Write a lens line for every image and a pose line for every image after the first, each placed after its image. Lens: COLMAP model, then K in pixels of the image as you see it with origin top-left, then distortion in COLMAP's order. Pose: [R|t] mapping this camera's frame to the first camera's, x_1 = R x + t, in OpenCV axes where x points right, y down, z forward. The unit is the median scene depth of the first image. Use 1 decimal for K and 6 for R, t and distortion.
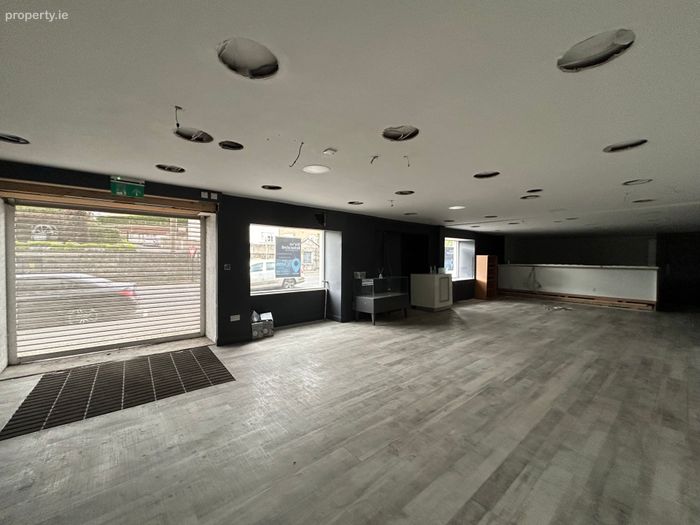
lens RADIAL K [[282.0, 0, 350.0], [0, 282.0, 262.5], [0, 0, 1]] dist [-0.000661, -0.000351]
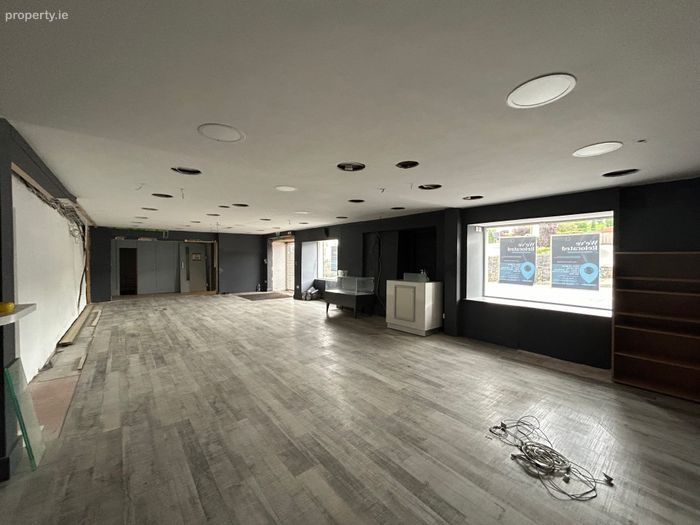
lens RADIAL K [[282.0, 0, 350.0], [0, 282.0, 262.5], [0, 0, 1]] dist [-0.000661, -0.000351]
pose [[-0.009351, 0.005170, -0.999943, 0.750418], [-0.022483, 0.999733, 0.005379, -0.007581], [0.999703, 0.022532, -0.009232, 0.613197]]
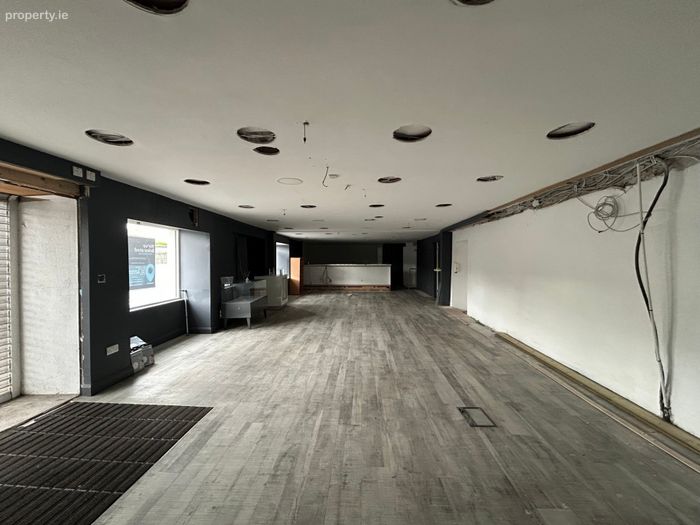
lens RADIAL K [[282.0, 0, 350.0], [0, 282.0, 262.5], [0, 0, 1]] dist [-0.000661, -0.000351]
pose [[0.673095, -0.017299, 0.739354, -0.485372], [0.019703, 0.999791, 0.005456, -0.014720], [-0.739293, 0.010895, 0.673295, 0.069381]]
